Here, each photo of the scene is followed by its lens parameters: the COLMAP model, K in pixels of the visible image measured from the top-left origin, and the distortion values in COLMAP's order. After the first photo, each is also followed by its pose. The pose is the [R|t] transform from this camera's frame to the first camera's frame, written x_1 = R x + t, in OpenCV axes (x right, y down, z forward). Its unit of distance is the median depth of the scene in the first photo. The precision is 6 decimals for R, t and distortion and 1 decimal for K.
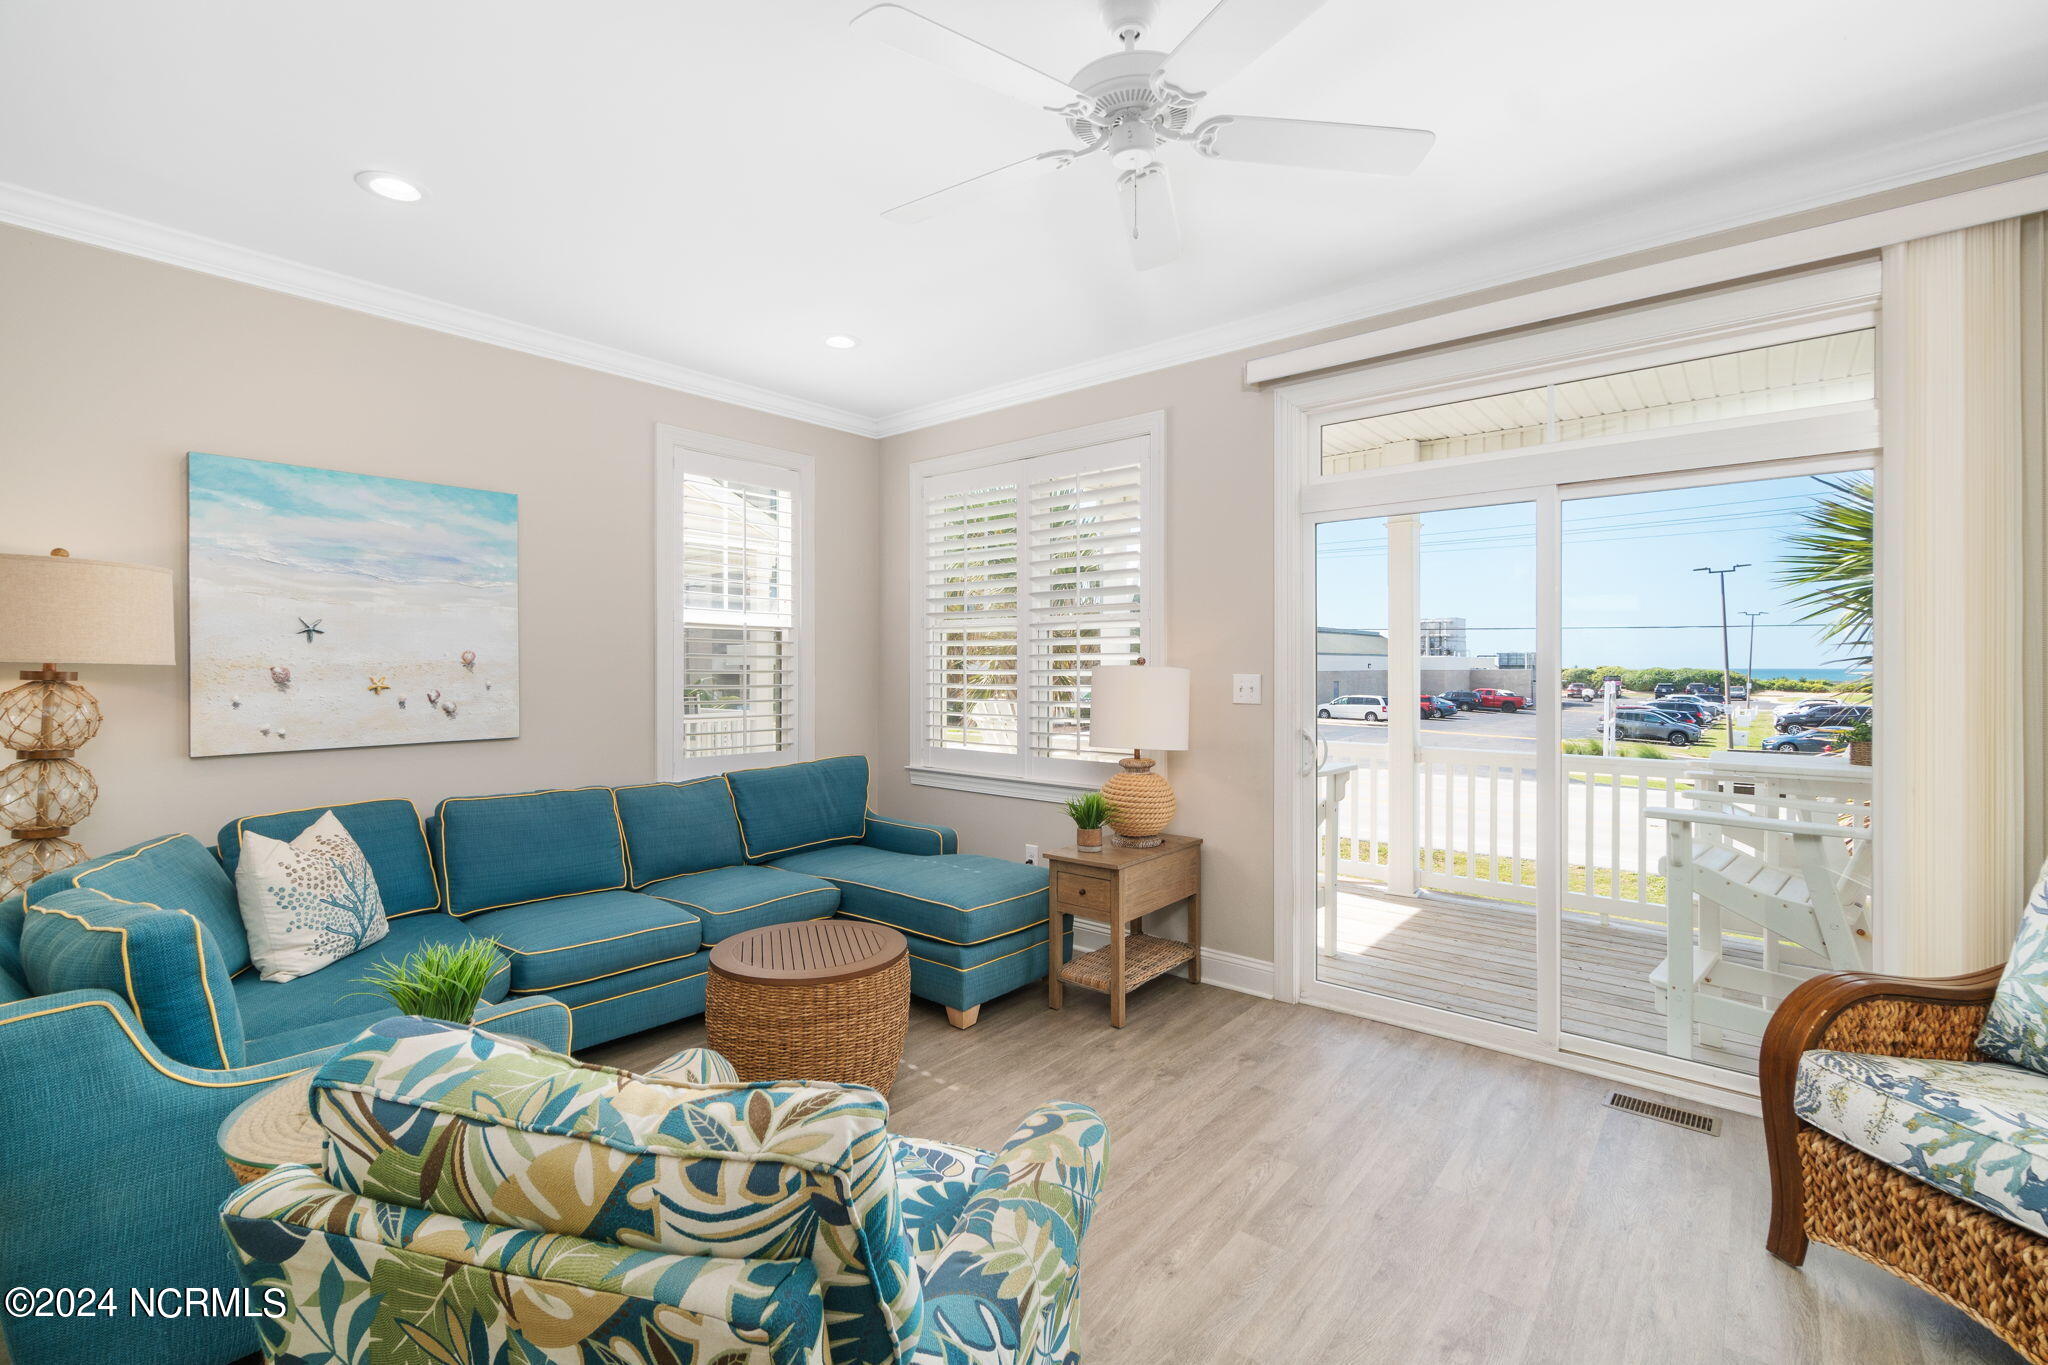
lens RADIAL K [[900.4, 0, 1025.8], [0, 900.4, 665.4], [0, 0, 1]] dist [0.002607, 0.000517]
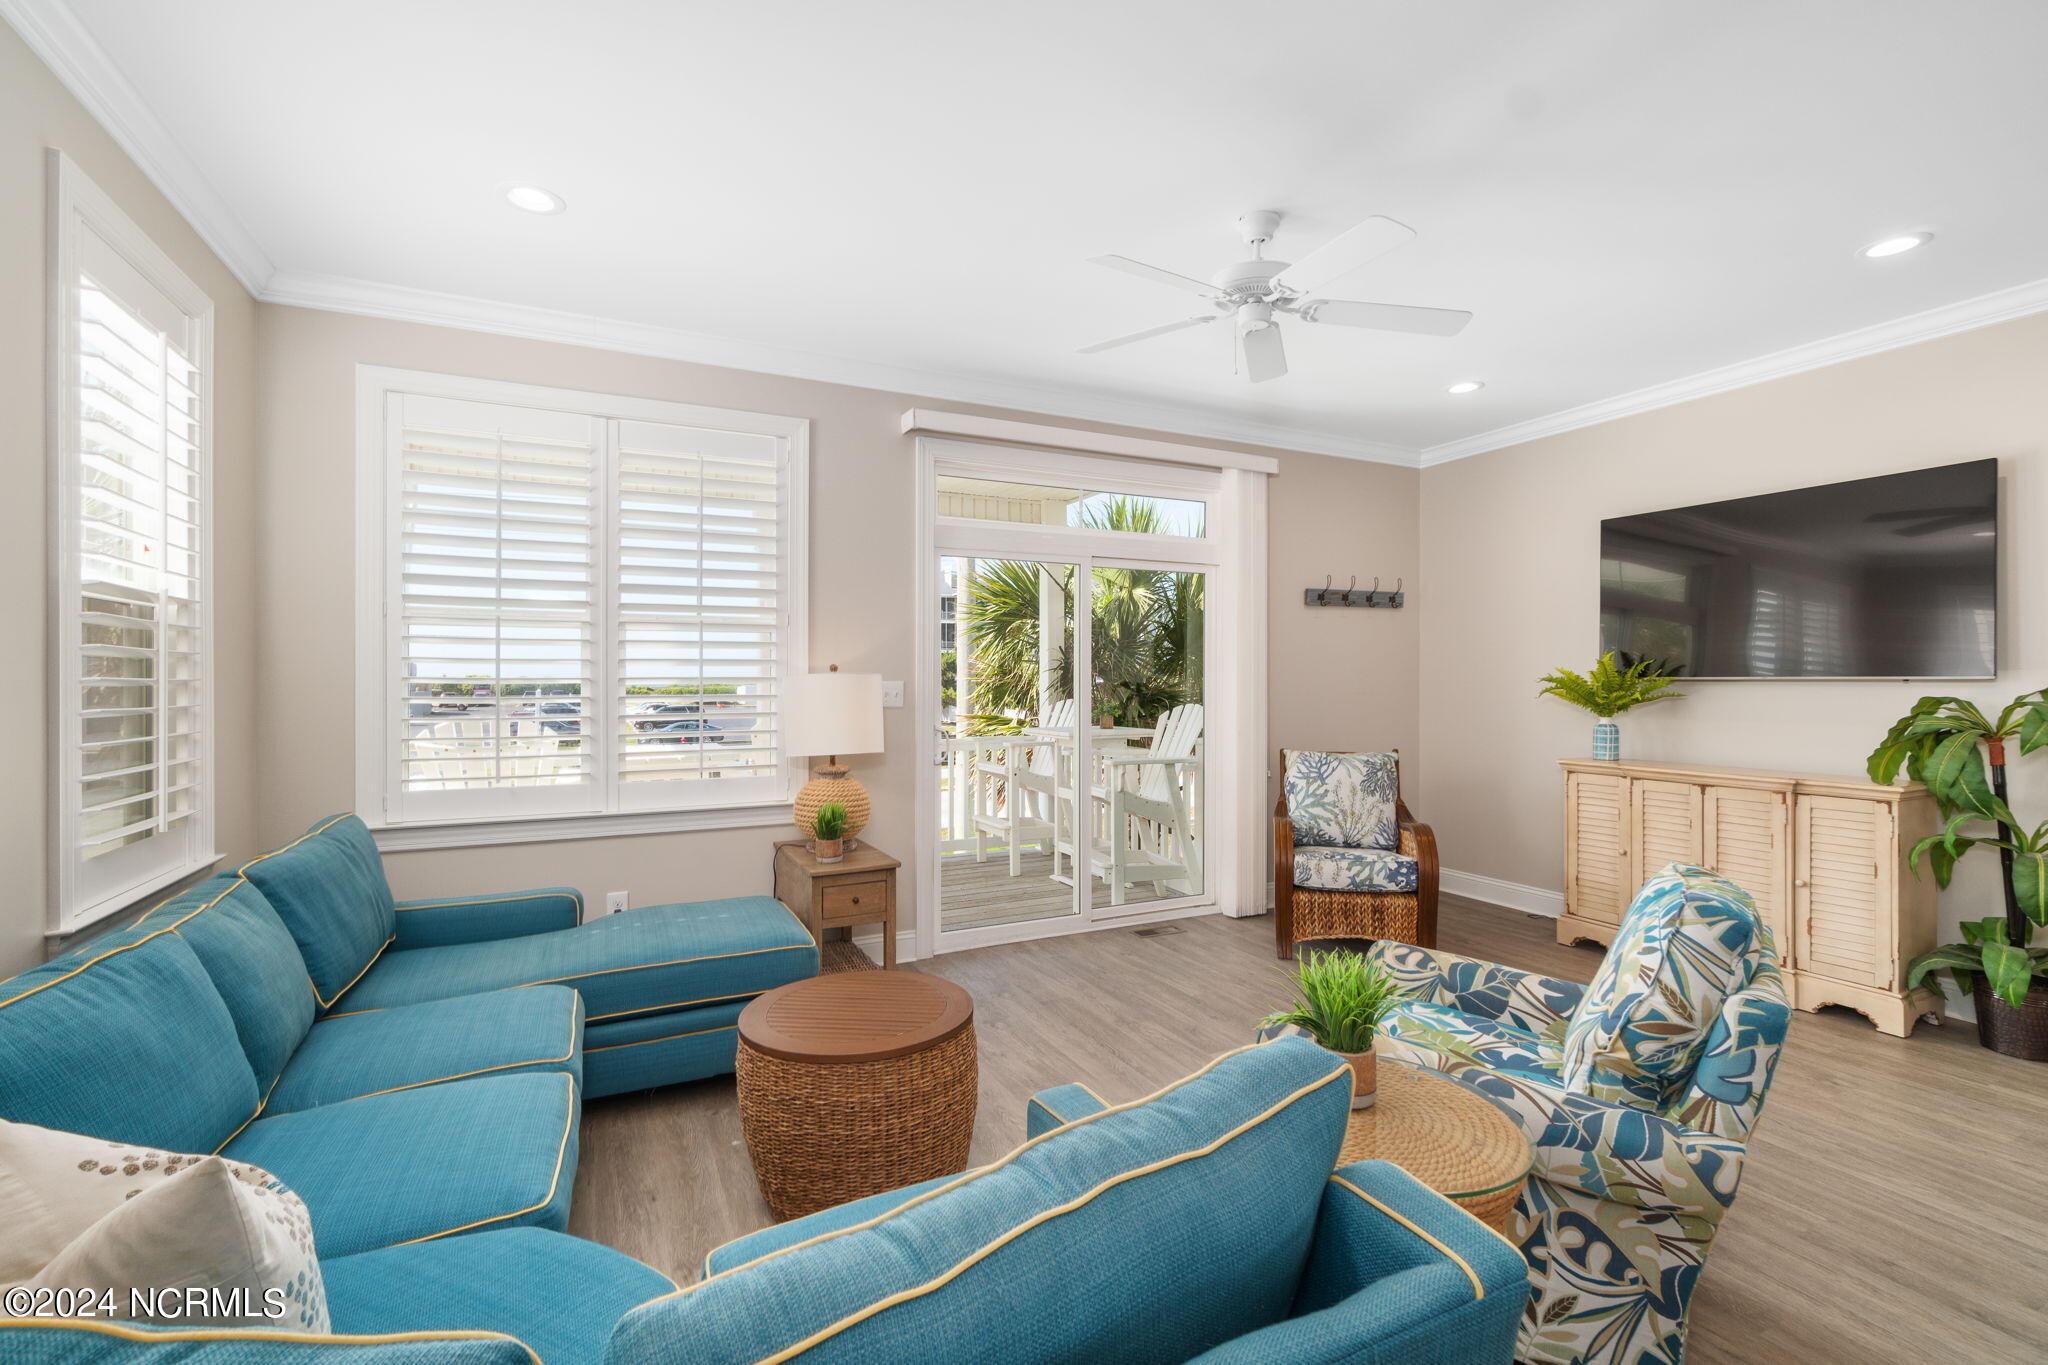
lens RADIAL K [[902.0, 0, 1024.0], [0, 902.0, 682.5], [0, 0, 1]] dist [-0.000658, -0.000058]
pose [[0.397686, -0.006337, 0.917500, -0.830184], [0.000252, 0.999977, 0.006798, 0.004354], [-0.917522, -0.002472, 0.397678, 0.464486]]
